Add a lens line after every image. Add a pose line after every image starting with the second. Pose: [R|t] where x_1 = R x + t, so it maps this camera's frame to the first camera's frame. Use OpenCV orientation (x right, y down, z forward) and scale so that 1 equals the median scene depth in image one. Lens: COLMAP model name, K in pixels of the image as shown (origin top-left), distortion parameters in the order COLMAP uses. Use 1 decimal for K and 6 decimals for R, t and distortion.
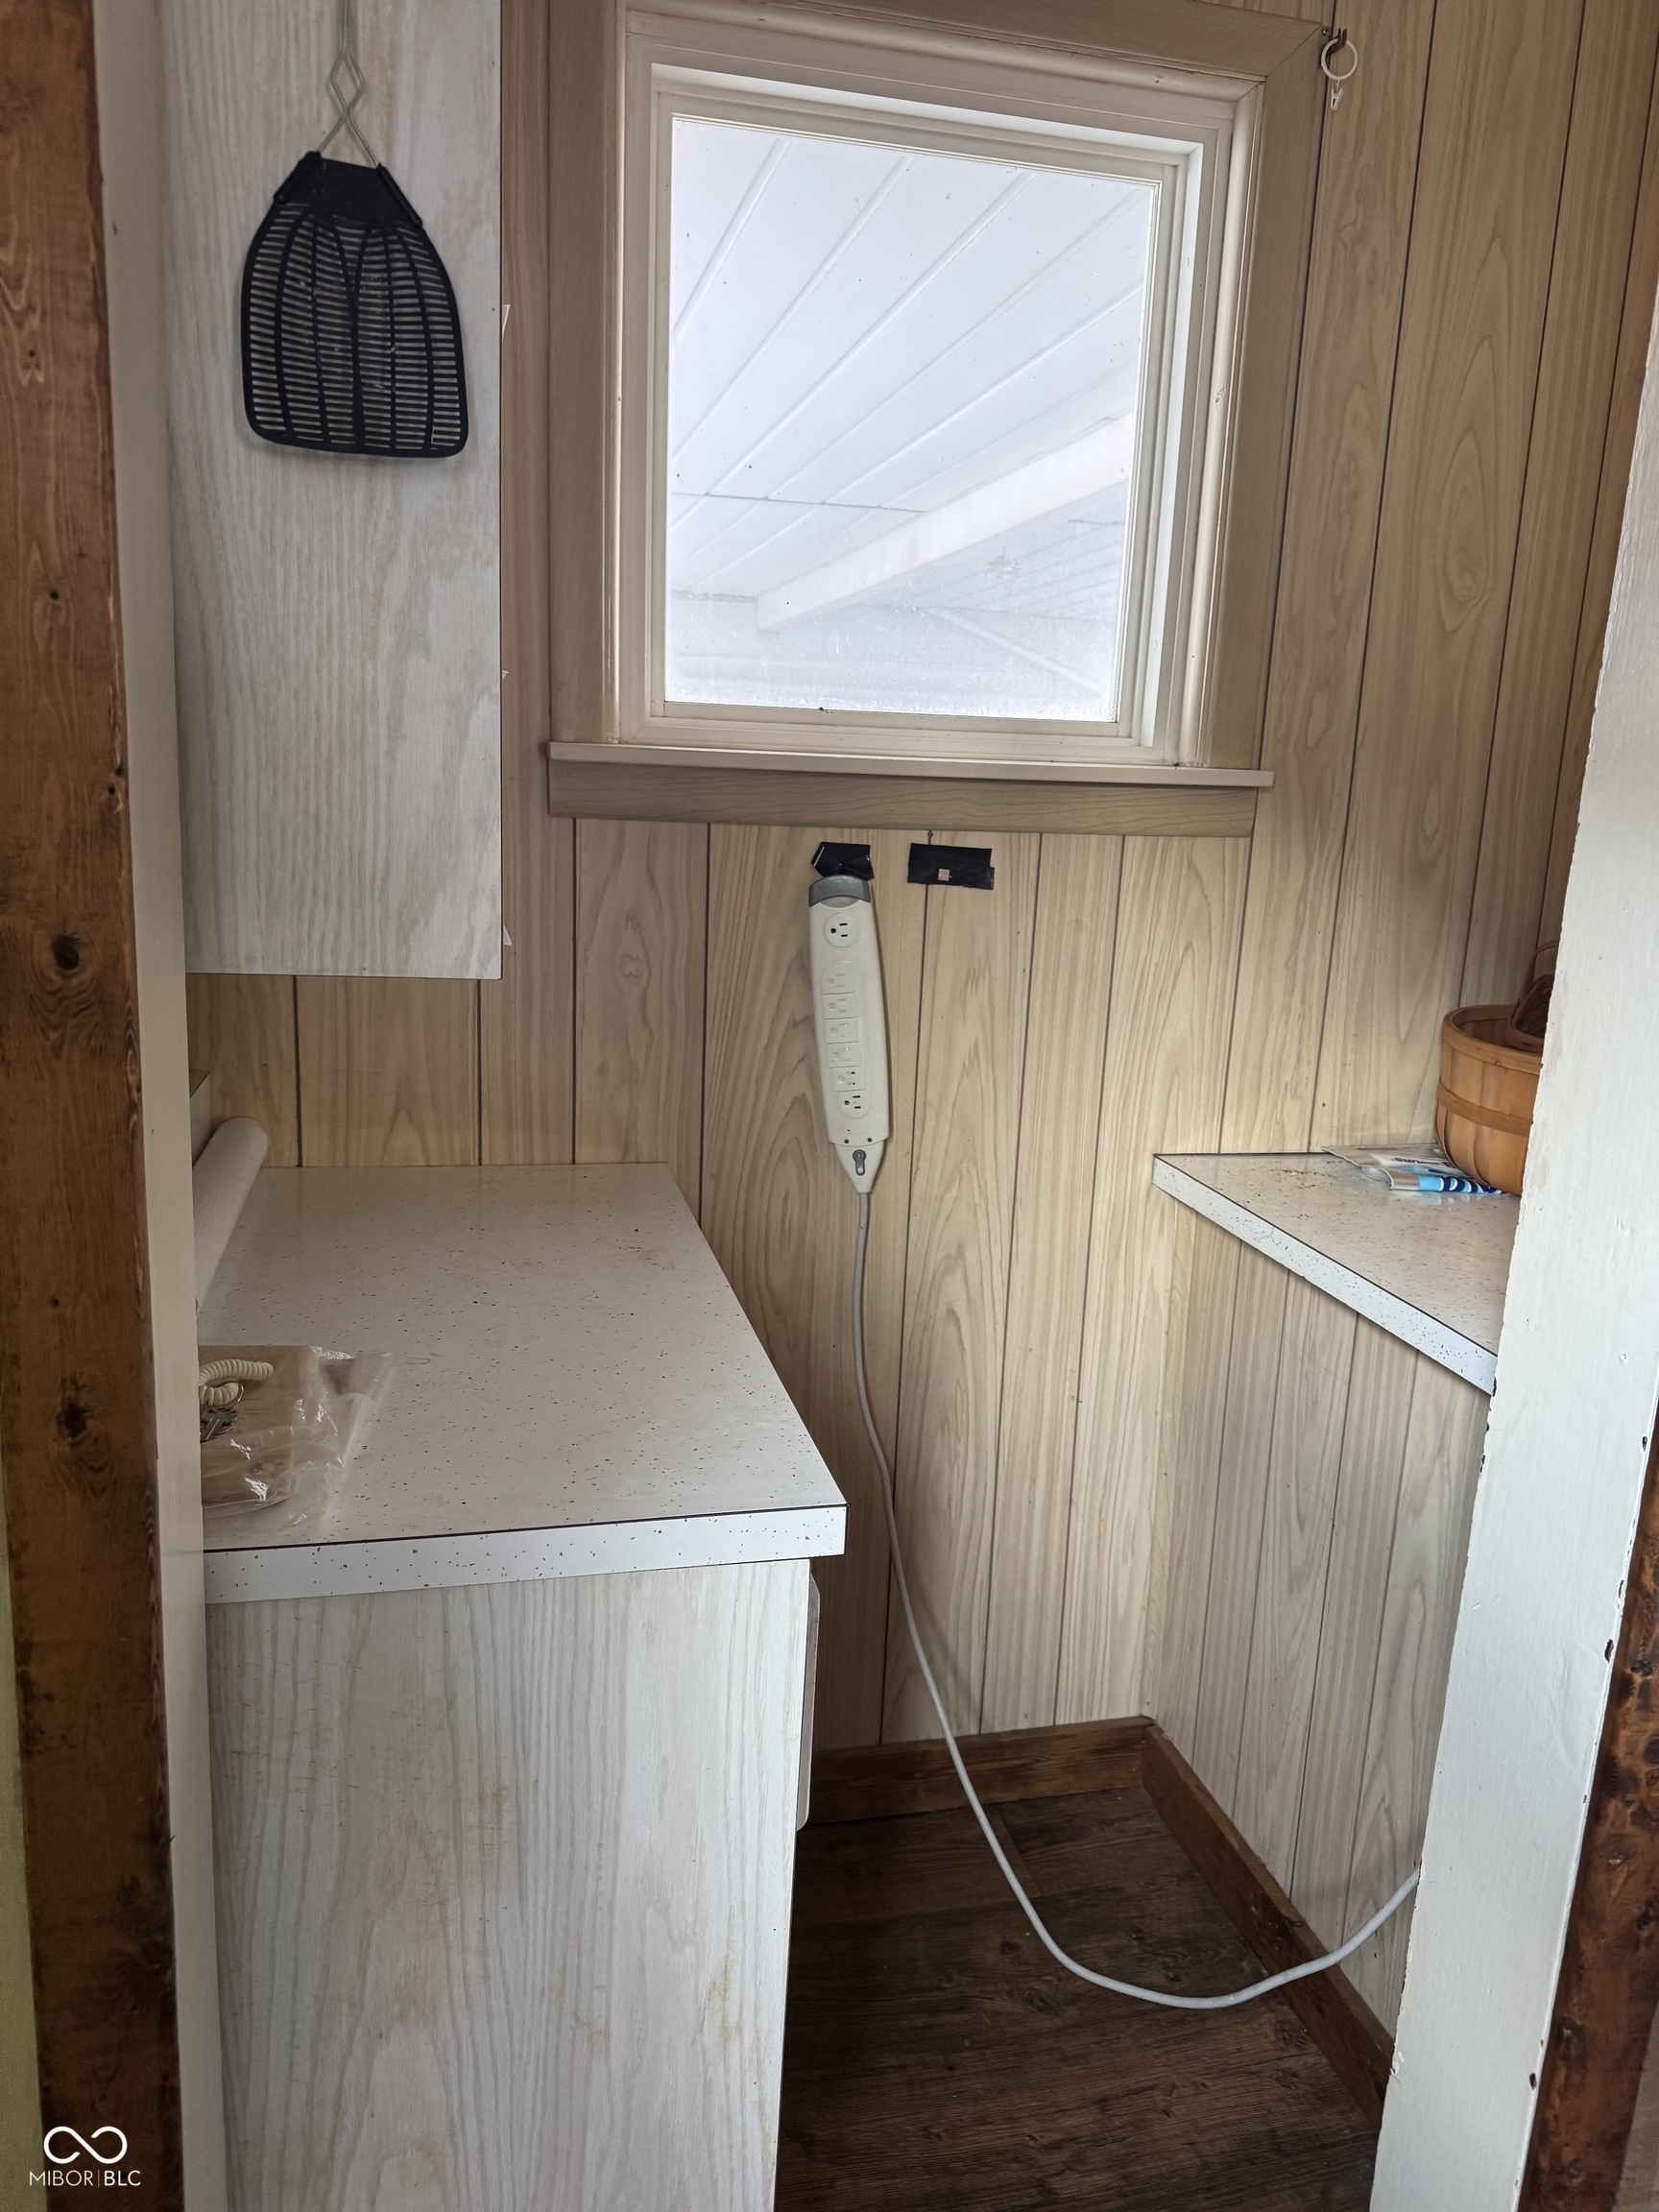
lens RADIAL K [[1563.2, 0, 849.0], [0, 1563.2, 1108.8], [0, 0, 1]] dist [0.071195, -0.091961]
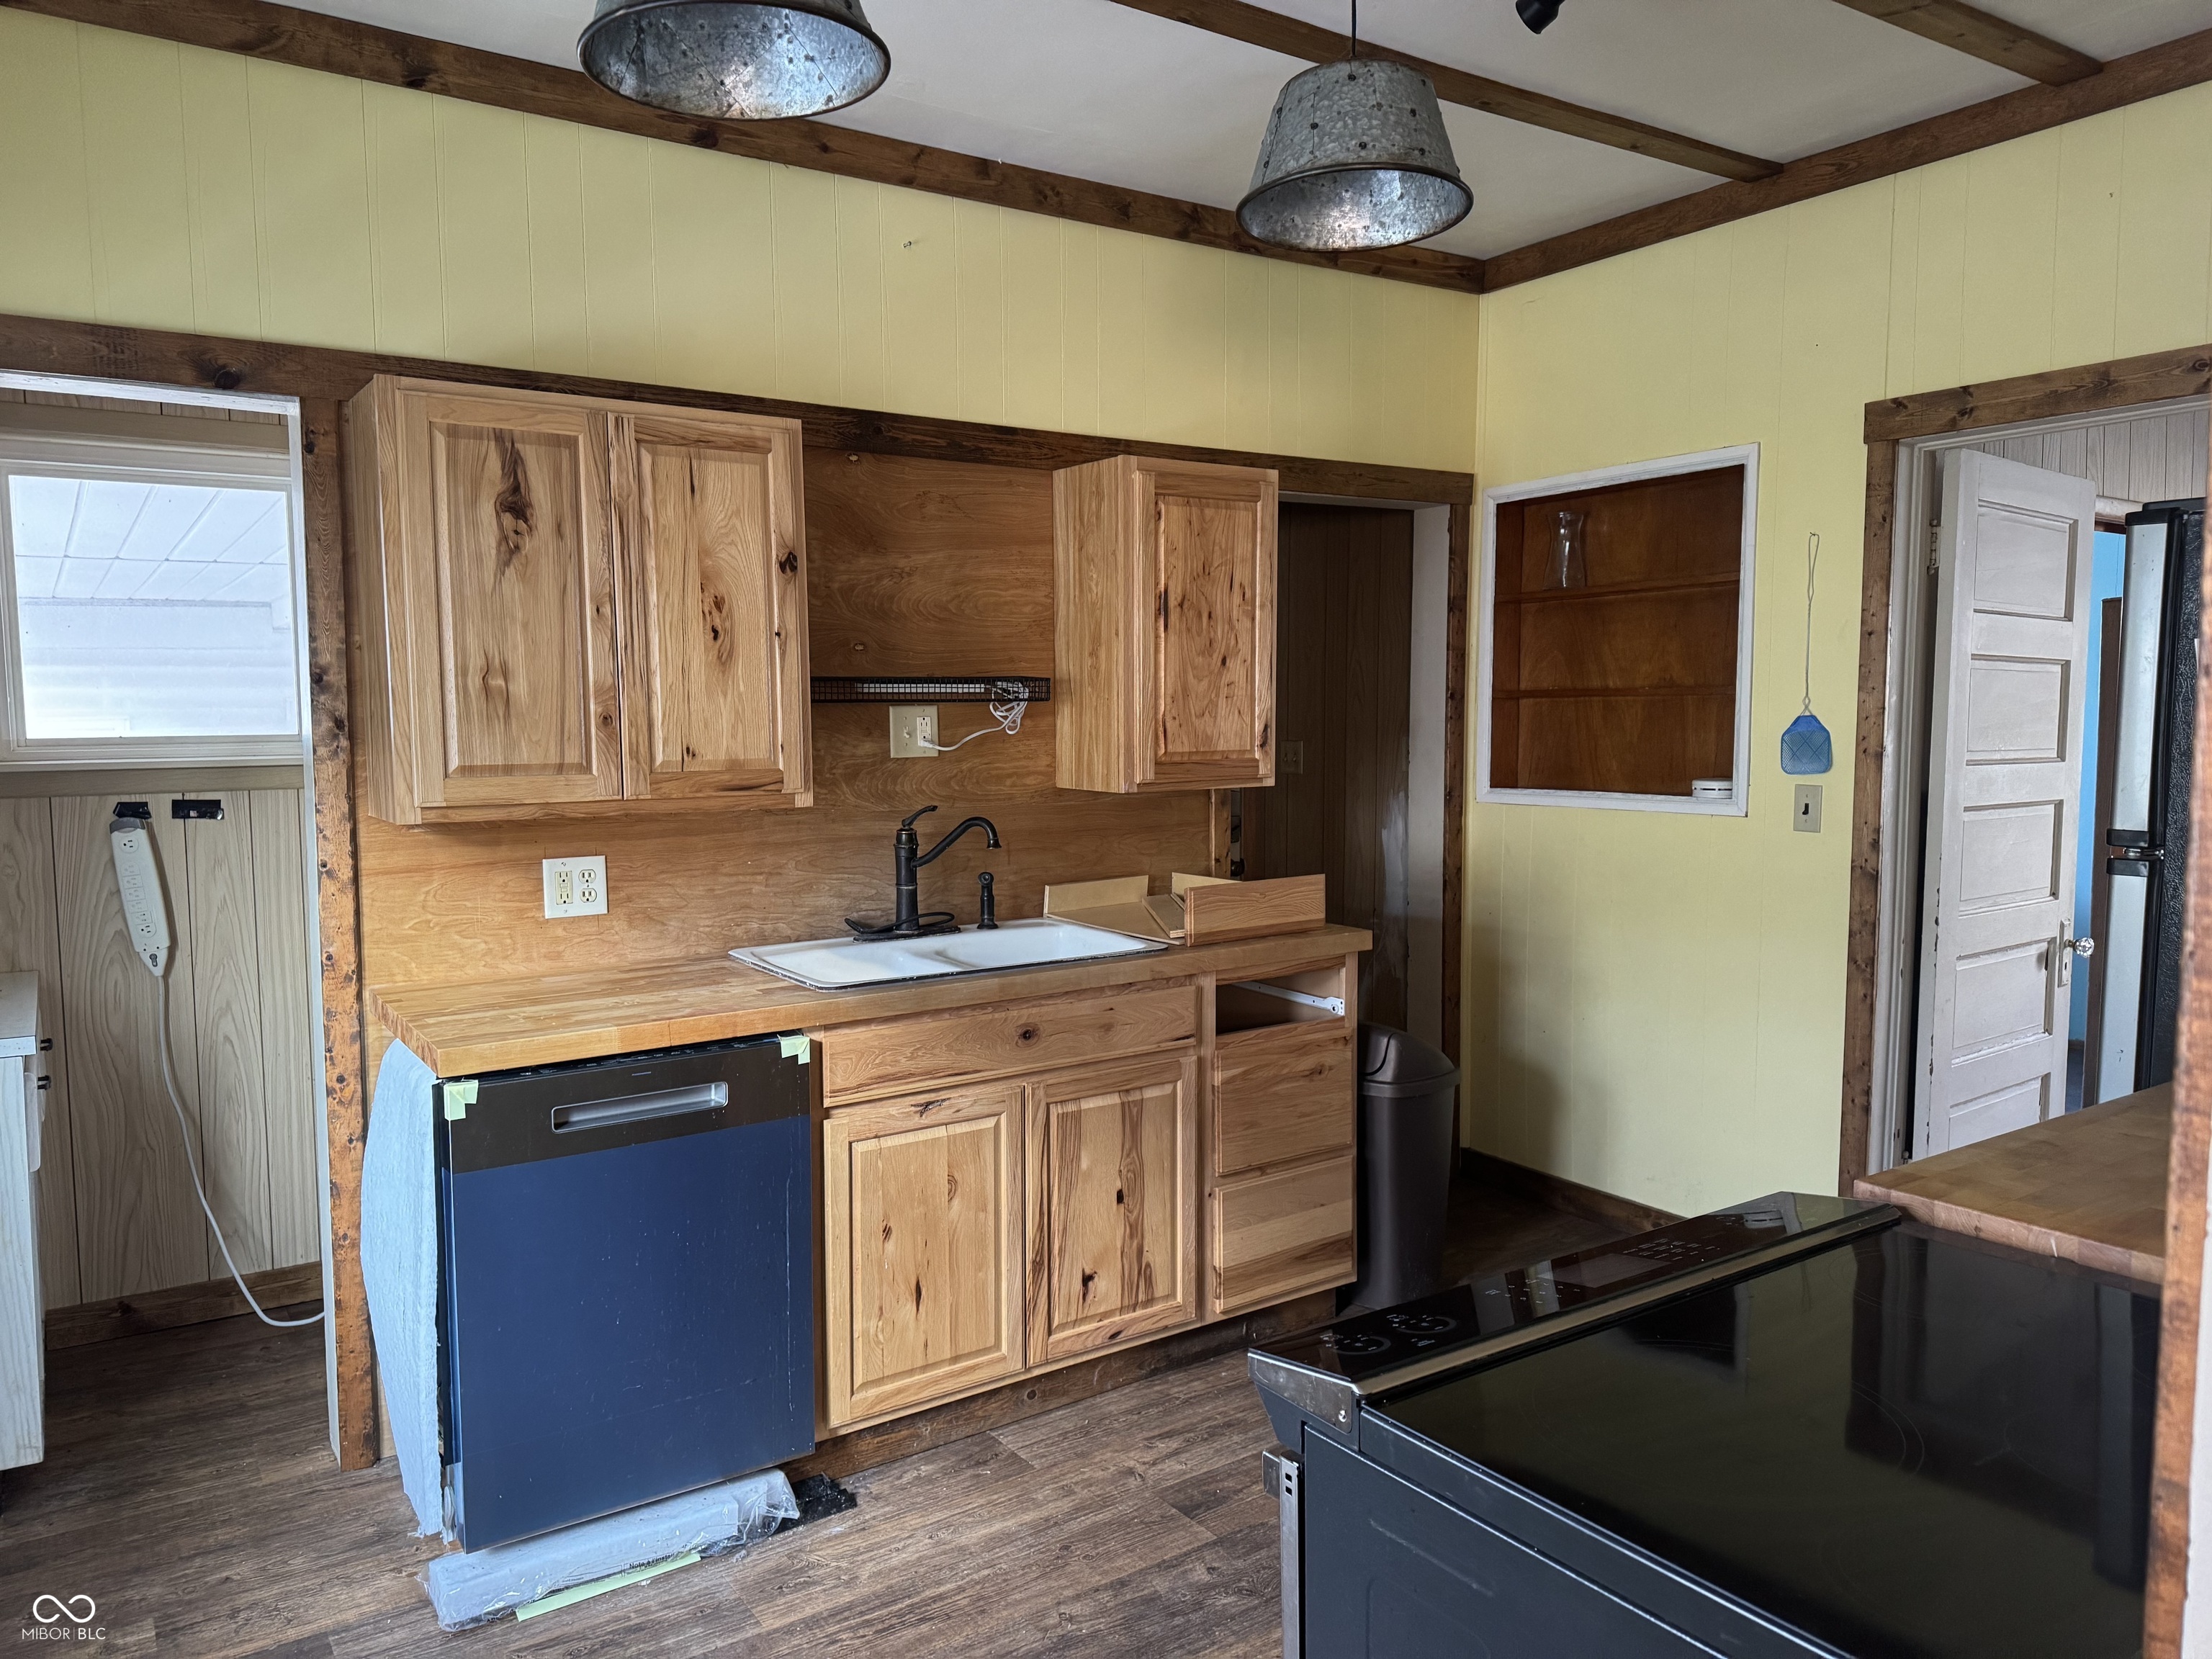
lens RADIAL K [[1563.2, 0, 1109.8], [0, 1563.2, 826.4], [0, 0, 1]] dist [0.071195, -0.091961]
pose [[0.941301, -0.077666, 0.328512, 0.514805], [0.118861, 0.987106, -0.107208, 0.232127], [-0.315950, 0.139963, 0.938395, -1.324199]]
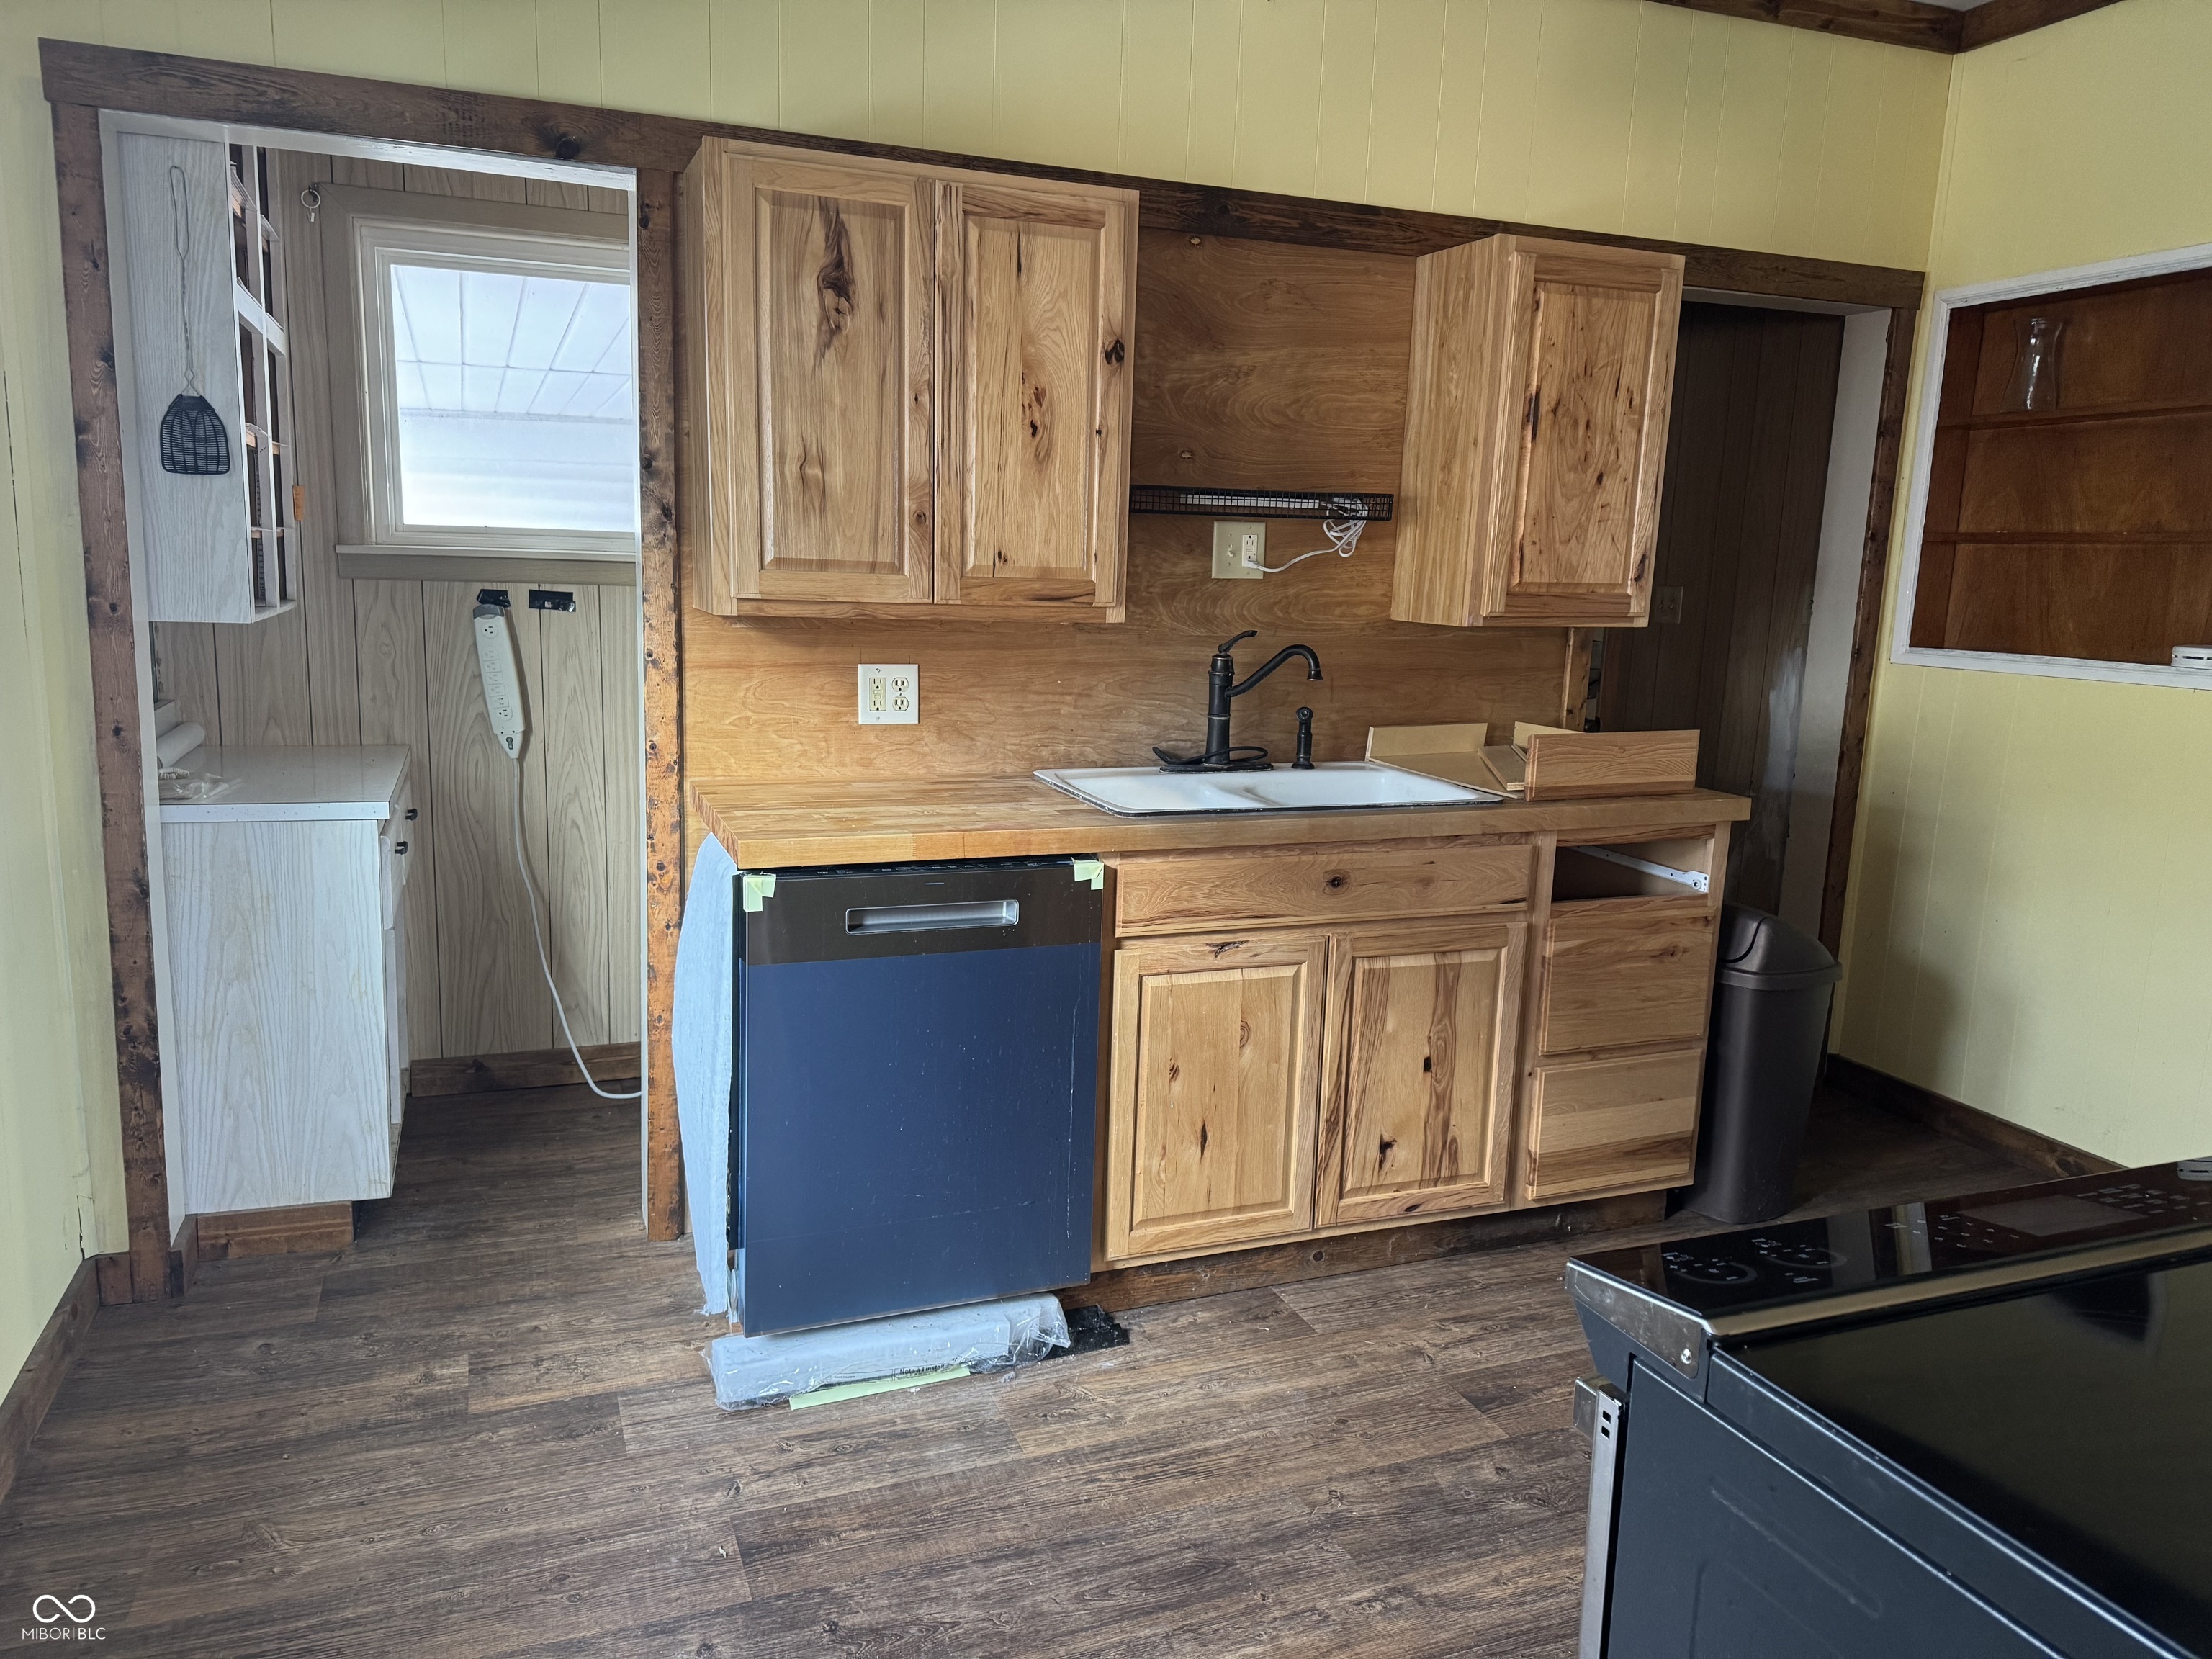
lens RADIAL K [[1563.2, 0, 1095.8], [0, 1563.2, 830.3], [0, 0, 1]] dist [0.071195, -0.091961]
pose [[0.993000, -0.032946, 0.113428, 0.554410], [0.036533, 0.998891, -0.029688, 0.248291], [-0.112324, 0.033624, 0.993103, -1.198926]]
